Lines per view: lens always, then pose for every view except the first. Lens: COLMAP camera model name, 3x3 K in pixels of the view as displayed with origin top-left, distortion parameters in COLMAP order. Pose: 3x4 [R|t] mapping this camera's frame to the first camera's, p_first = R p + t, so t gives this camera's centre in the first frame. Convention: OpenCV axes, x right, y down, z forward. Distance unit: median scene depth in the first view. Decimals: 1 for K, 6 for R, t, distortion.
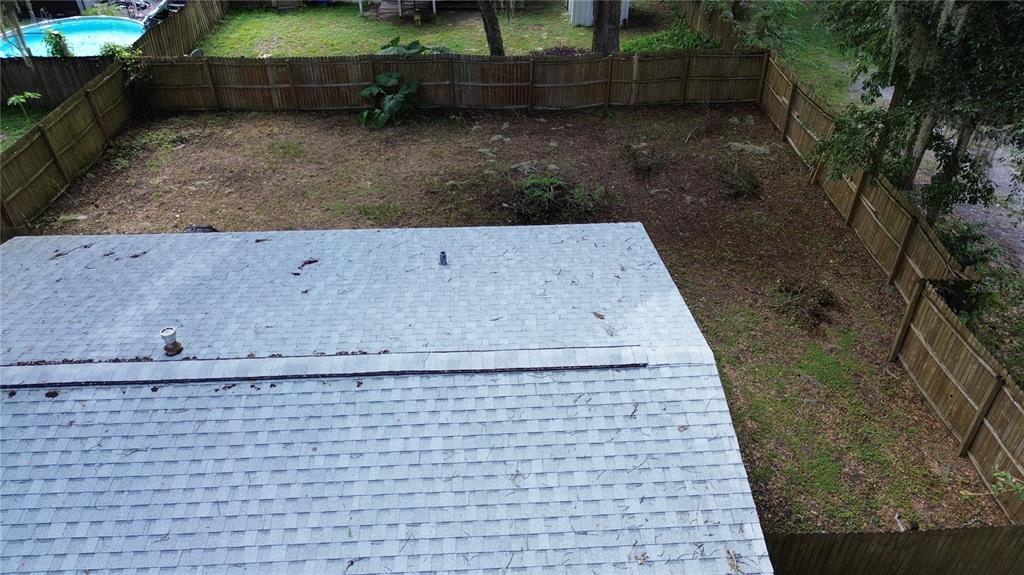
lens RADIAL K [[722.7, 0, 512.0], [0, 722.7, 287.5], [0, 0, 1]] dist [0.075846, -0.080083]
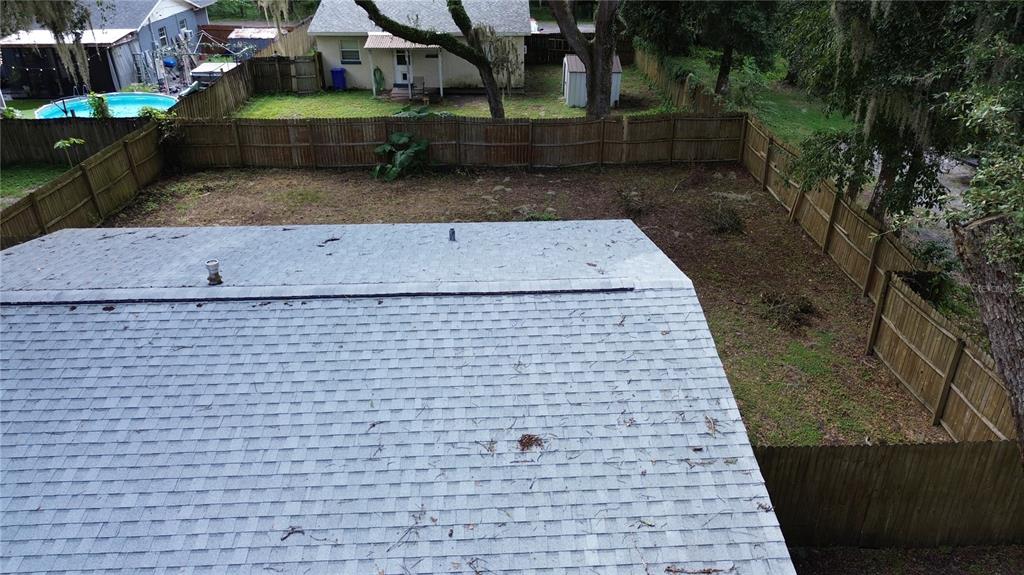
lens RADIAL K [[722.7, 0, 512.0], [0, 722.7, 287.5], [0, 0, 1]] dist [0.075846, -0.080083]
pose [[0.999999, 0.001077, 0.000432, -0.003560], [-0.000999, 0.988301, -0.152515, 0.216287], [-0.000591, 0.152515, 0.988301, -0.093061]]
